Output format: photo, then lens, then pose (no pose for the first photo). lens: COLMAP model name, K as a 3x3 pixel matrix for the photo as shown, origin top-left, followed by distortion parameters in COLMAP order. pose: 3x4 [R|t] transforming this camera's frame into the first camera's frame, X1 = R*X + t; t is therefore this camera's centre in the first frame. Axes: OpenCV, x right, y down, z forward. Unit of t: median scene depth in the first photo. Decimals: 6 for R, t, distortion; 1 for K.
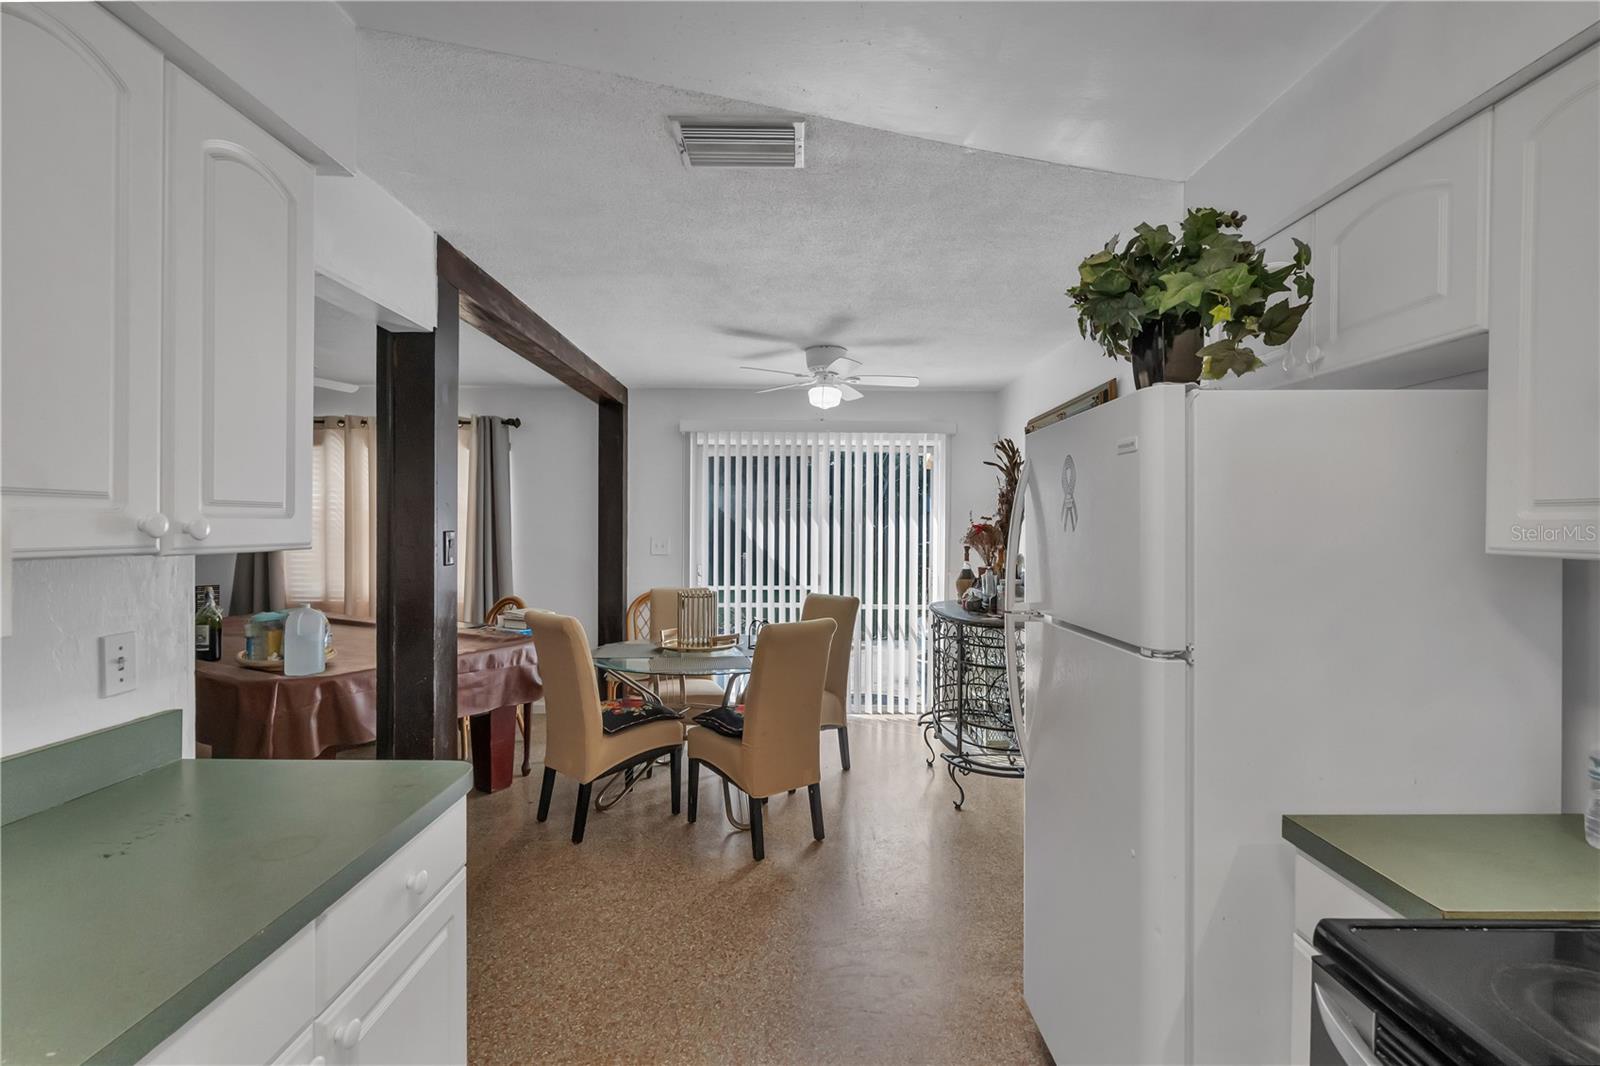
lens RADIAL K [[729.4, 0, 801.6], [0, 729.4, 532.5], [0, 0, 1]] dist [-0.004460, 0.001250]
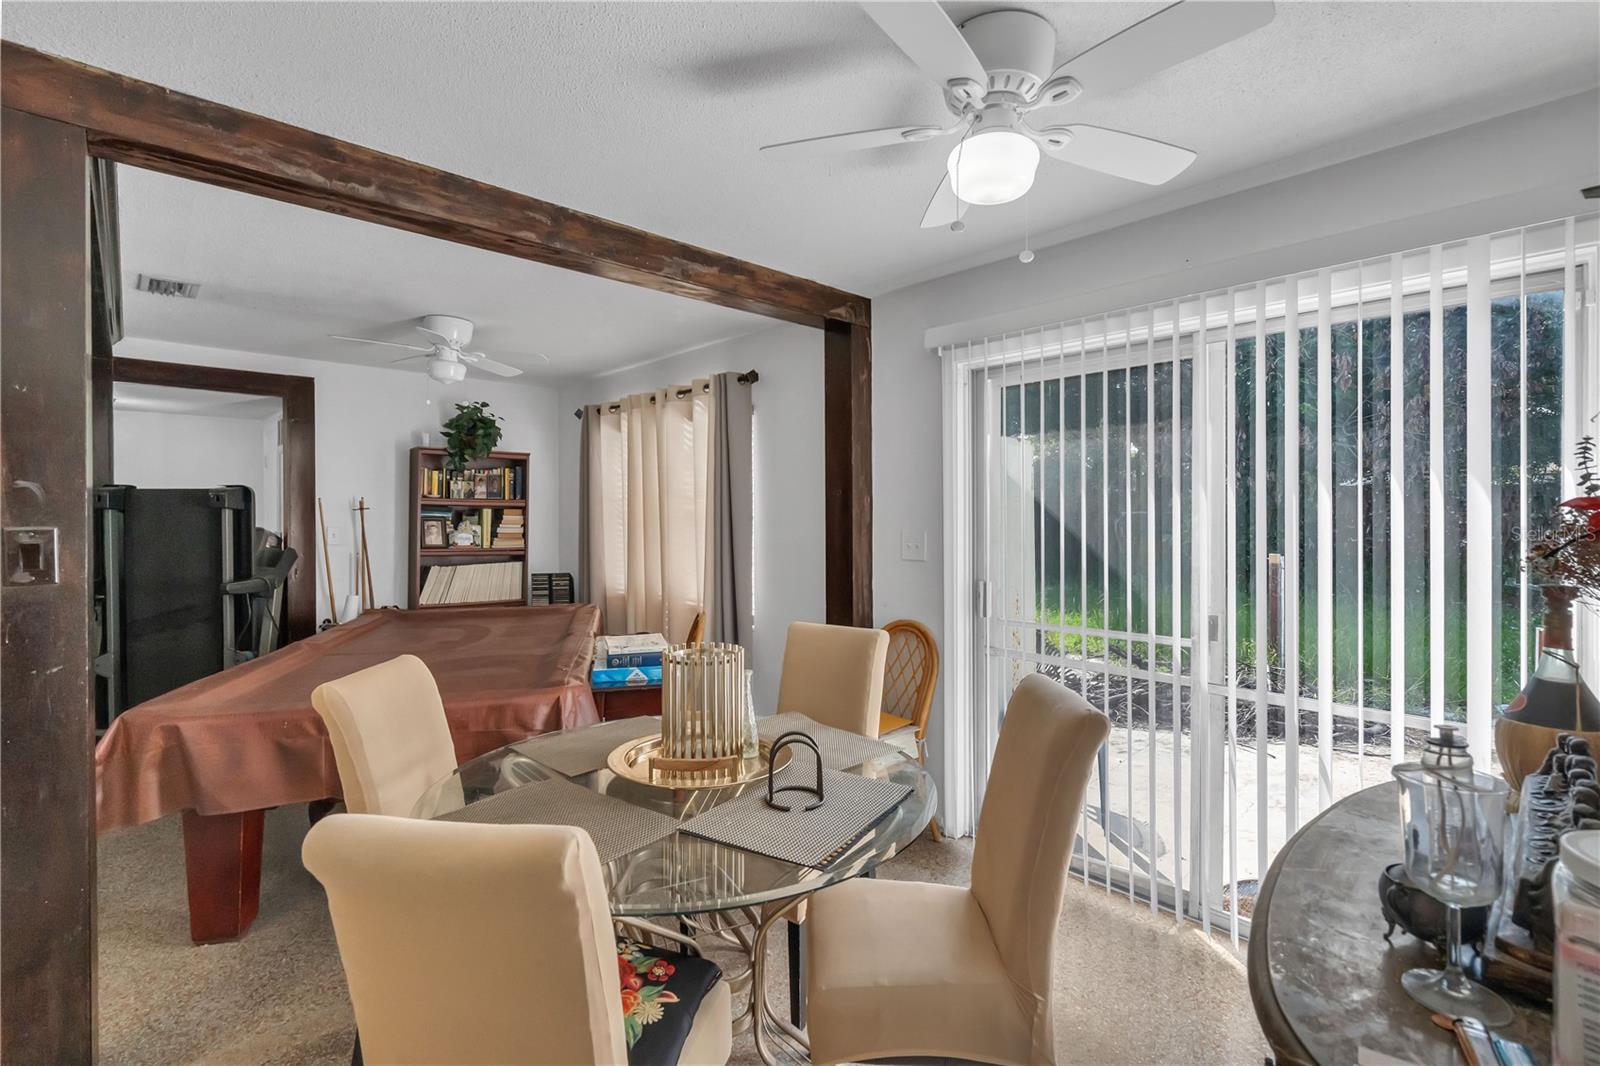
lens RADIAL K [[727.4, 0, 795.8], [0, 727.4, 516.9], [0, 0, 1]] dist [0.002708, 0.000989]
pose [[0.674696, -0.005459, -0.738075, 0.192780], [0.004485, 0.999985, -0.003296, -0.004071], [0.738082, -0.001087, 0.674710, 0.535527]]
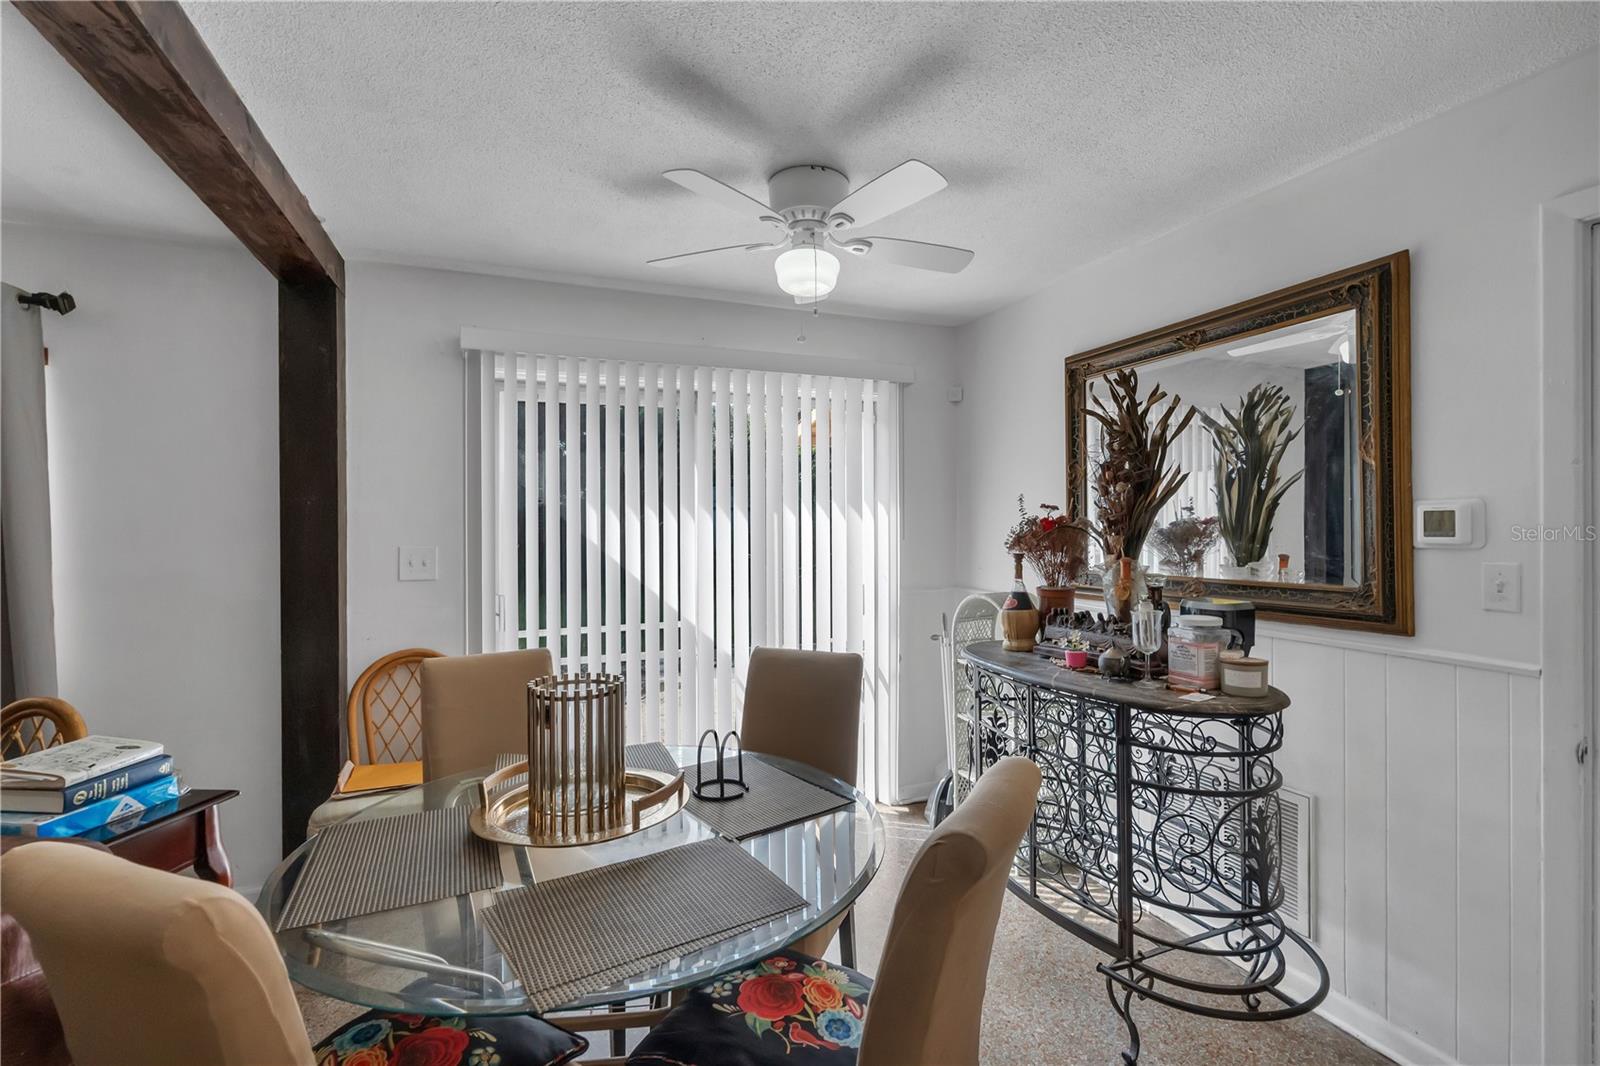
lens RADIAL K [[723.7, 0, 797.0], [0, 723.7, 524.0], [0, 0, 1]] dist [-0.000891, -0.000295]
pose [[0.932328, -0.011040, 0.361446, -0.129920], [0.013699, 0.999895, -0.004795, -0.004455], [-0.361355, 0.009421, 0.932381, 0.420093]]
